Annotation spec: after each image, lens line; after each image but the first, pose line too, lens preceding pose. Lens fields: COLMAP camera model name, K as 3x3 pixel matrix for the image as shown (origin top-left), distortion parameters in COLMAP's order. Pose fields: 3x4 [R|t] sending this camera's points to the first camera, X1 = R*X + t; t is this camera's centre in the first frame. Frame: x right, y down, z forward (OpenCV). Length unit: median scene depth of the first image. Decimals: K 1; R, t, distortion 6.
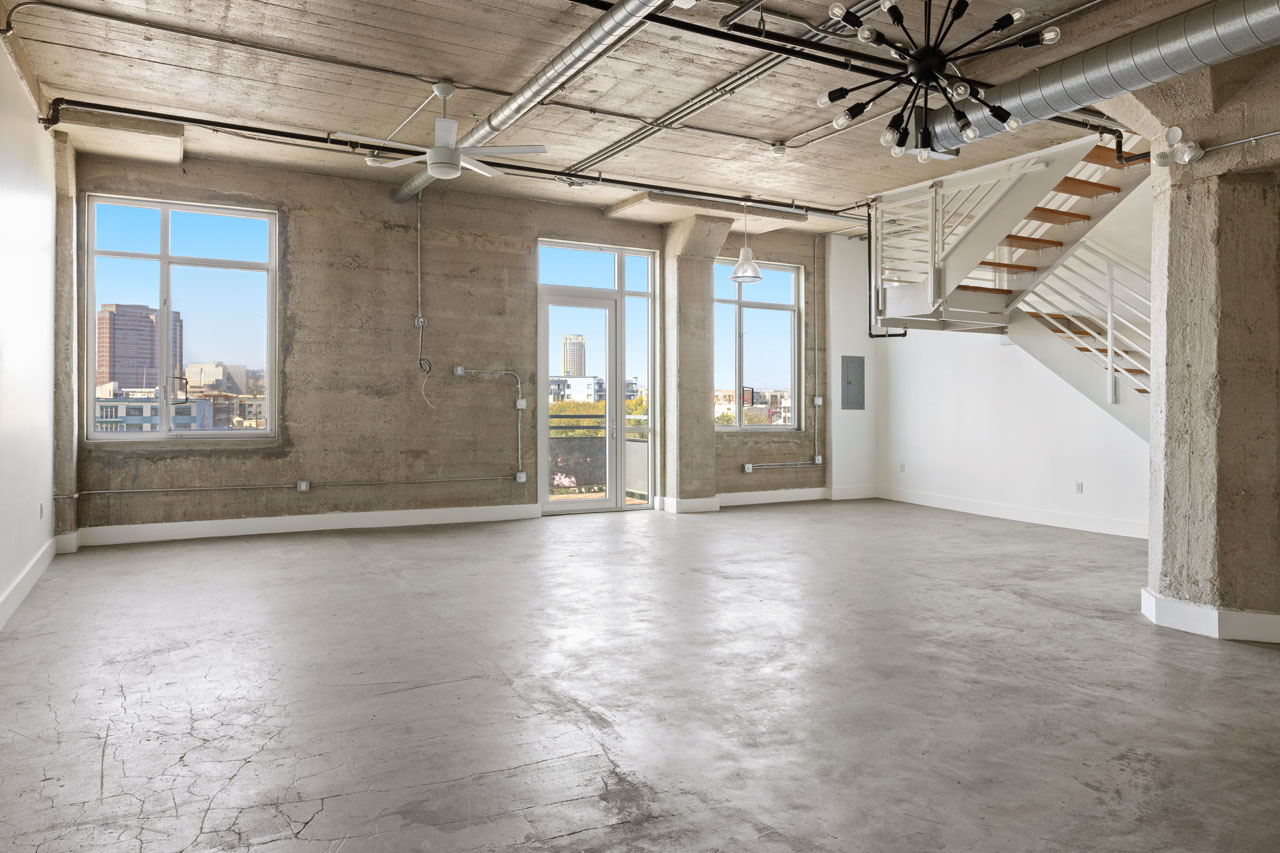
lens RADIAL K [[851.5, 0, 638.8], [0, 851.5, 415.8], [0, 0, 1]] dist [-0.003981, 0.000065]
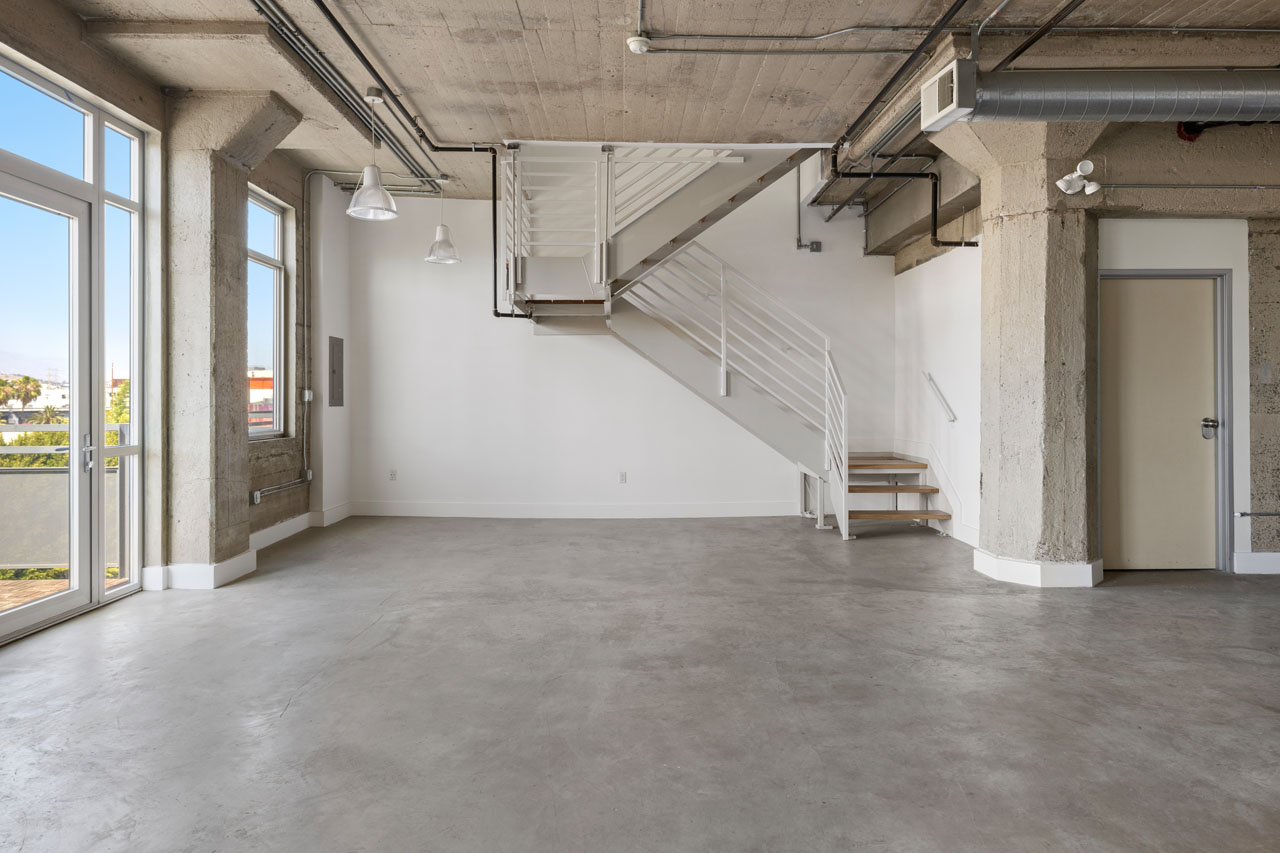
lens RADIAL K [[798.3, 0, 634.8], [0, 798.3, 399.1], [0, 0, 1]] dist [-0.000921, -0.000249]
pose [[0.474758, -0.010704, 0.880052, -0.333123], [0.020033, 0.999798, 0.001354, -0.012314], [-0.879889, 0.016987, 0.474876, 0.534284]]
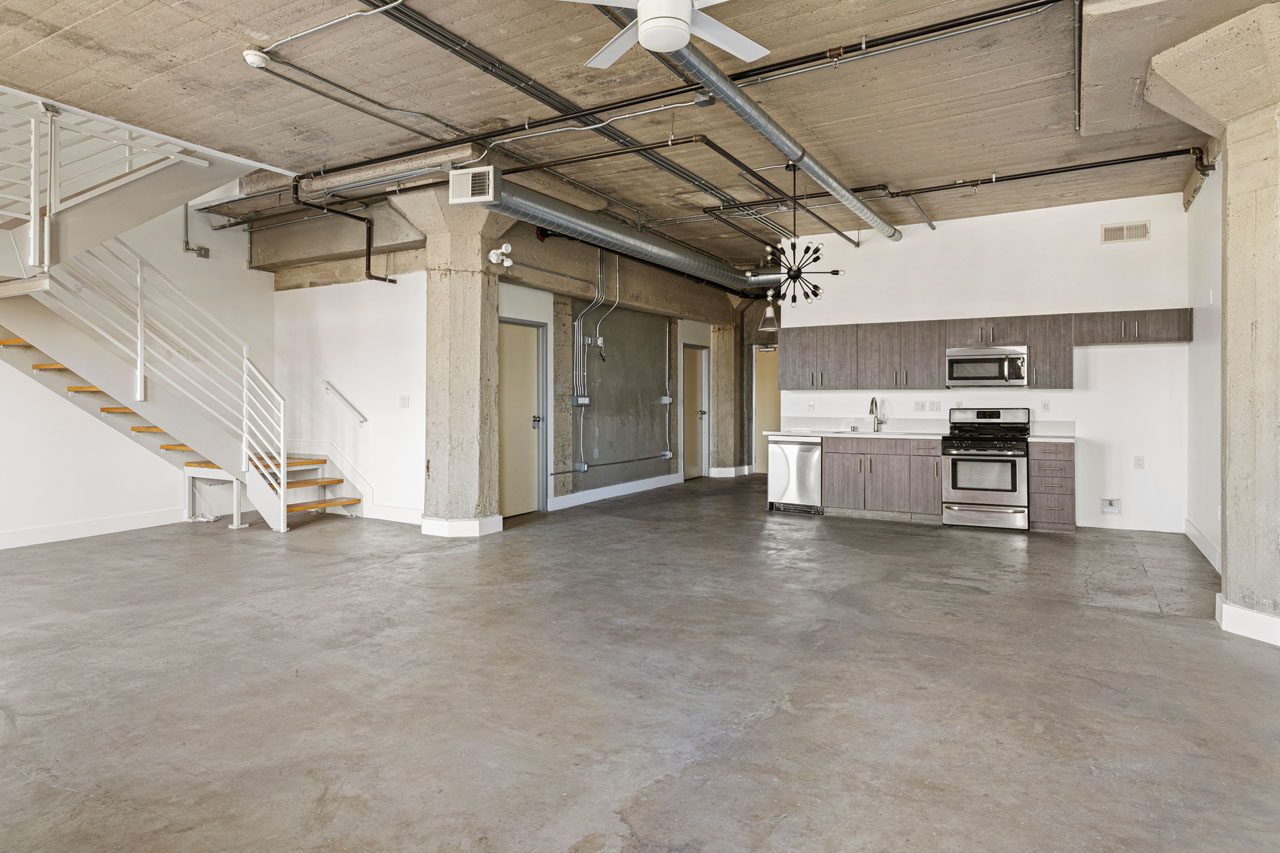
lens RADIAL K [[763.8, 0, 620.4], [0, 763.8, 408.3], [0, 0, 1]] dist [-0.002986, 0.002263]
pose [[-0.509903, -0.018556, 0.860032, -0.438616], [0.008937, 0.999599, 0.026866, -0.021582], [-0.860185, 0.021385, -0.509533, 0.834796]]
